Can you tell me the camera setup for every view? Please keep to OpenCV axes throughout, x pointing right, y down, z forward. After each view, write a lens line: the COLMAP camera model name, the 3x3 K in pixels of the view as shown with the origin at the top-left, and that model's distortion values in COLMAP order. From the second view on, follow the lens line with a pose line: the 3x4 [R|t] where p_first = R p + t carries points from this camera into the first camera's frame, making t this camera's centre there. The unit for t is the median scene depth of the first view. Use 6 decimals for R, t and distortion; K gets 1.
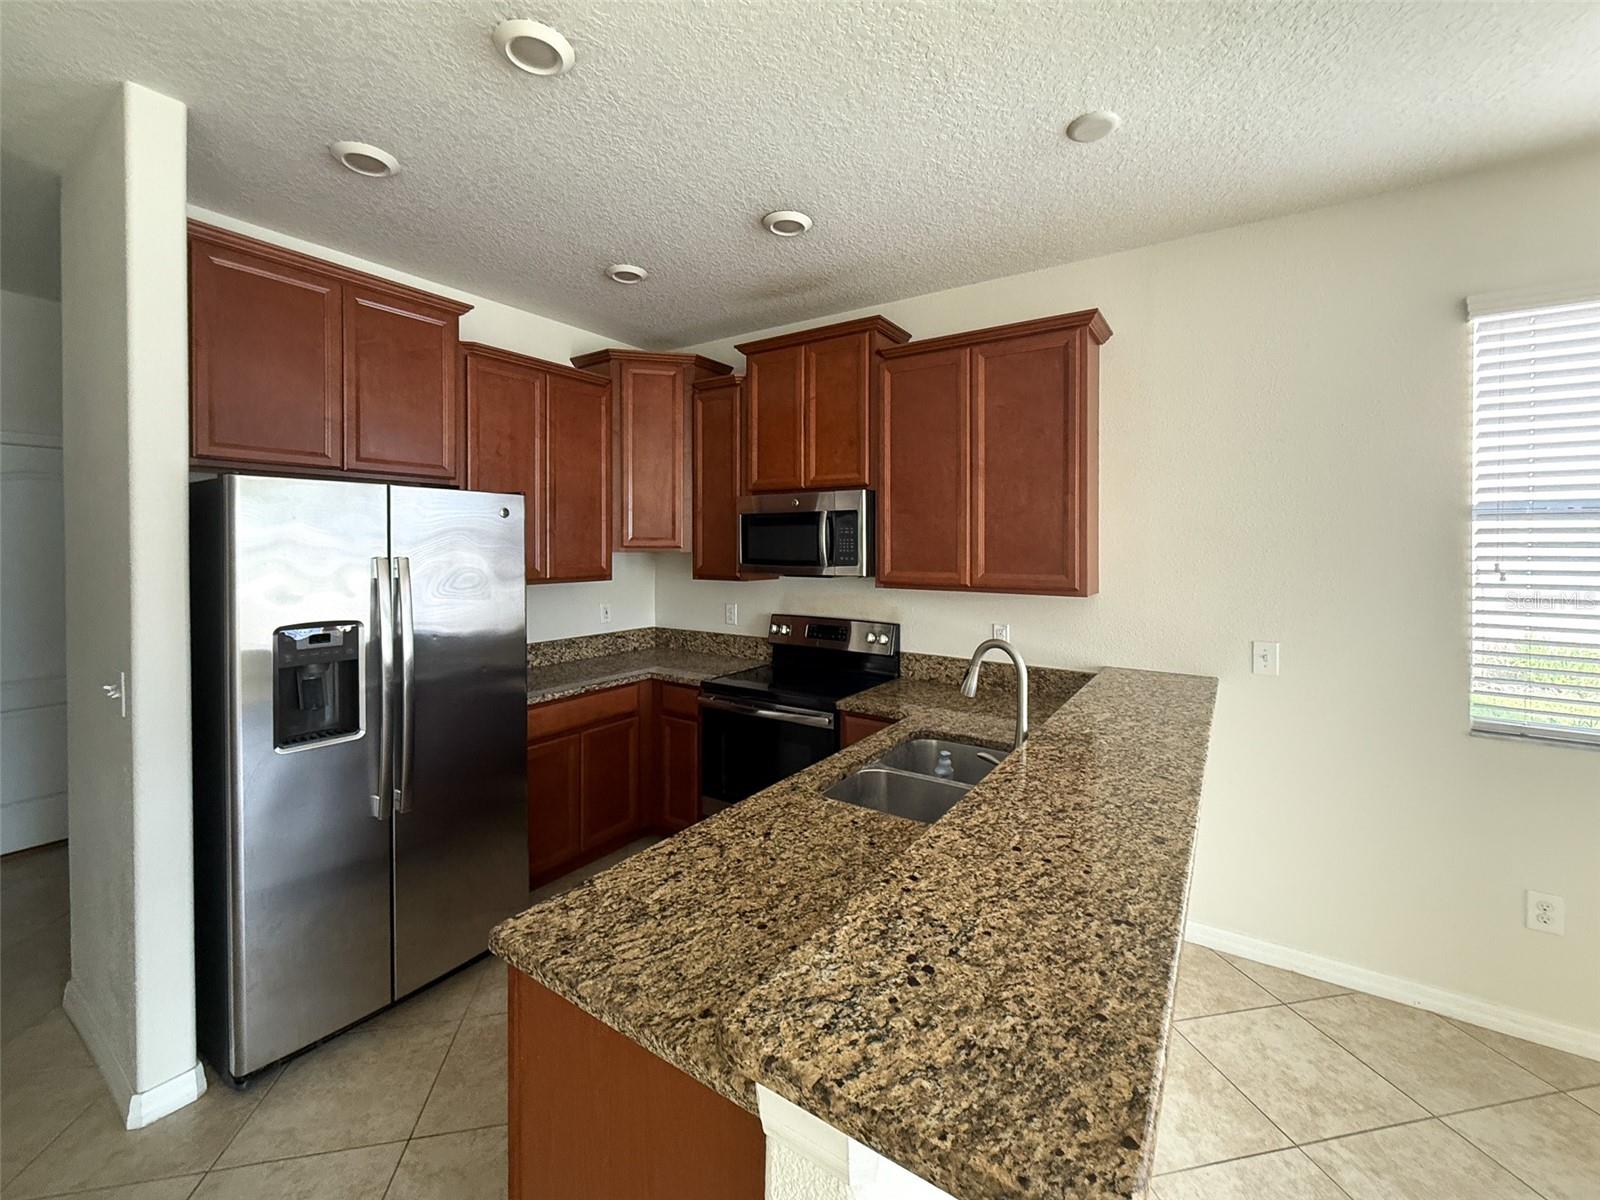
lens RADIAL K [[648.1, 0, 801.8], [0, 648.1, 546.7], [0, 0, 1]] dist [-0.003521, -0.000177]
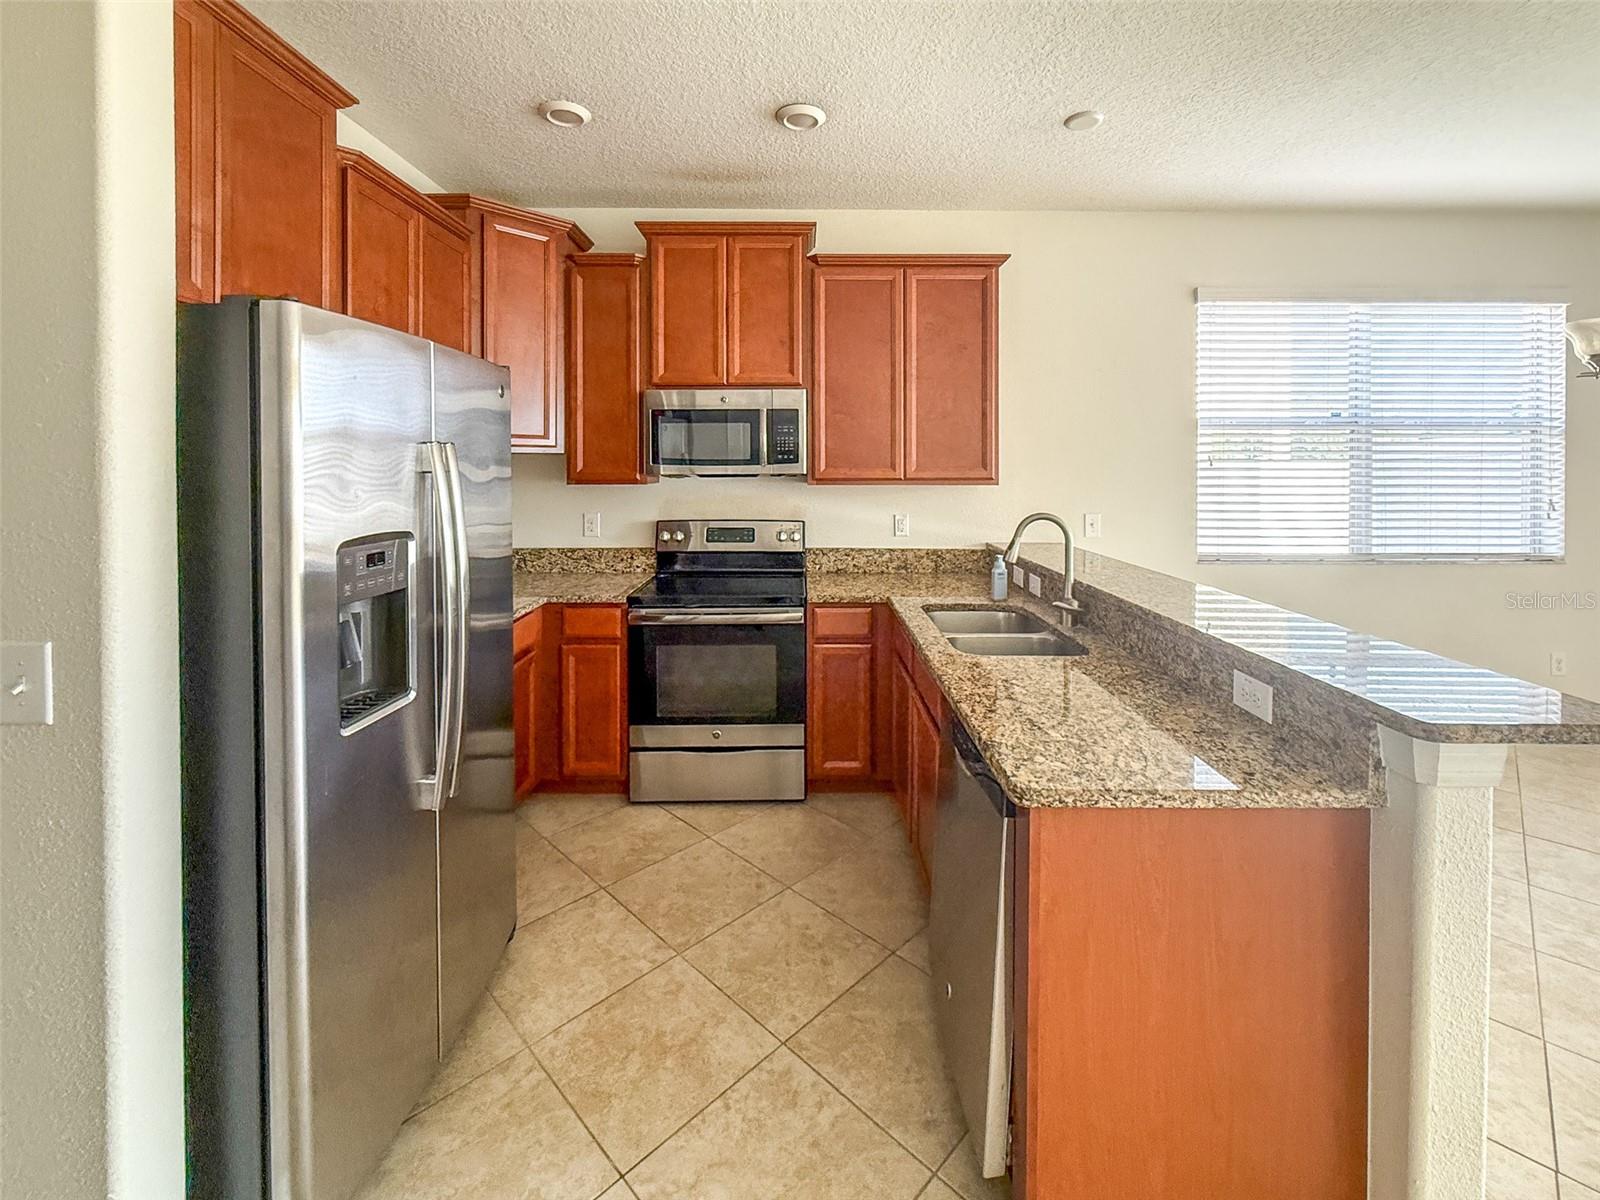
lens RADIAL K [[675.7, 0, 804.9], [0, 675.7, 456.8], [0, 0, 1]] dist [0.002036, 0.000101]
pose [[0.832072, 0.001066, 0.554667, -0.524459], [0.004597, 0.999951, -0.008817, 0.030039], [-0.554649, 0.009887, 0.832026, 0.114250]]
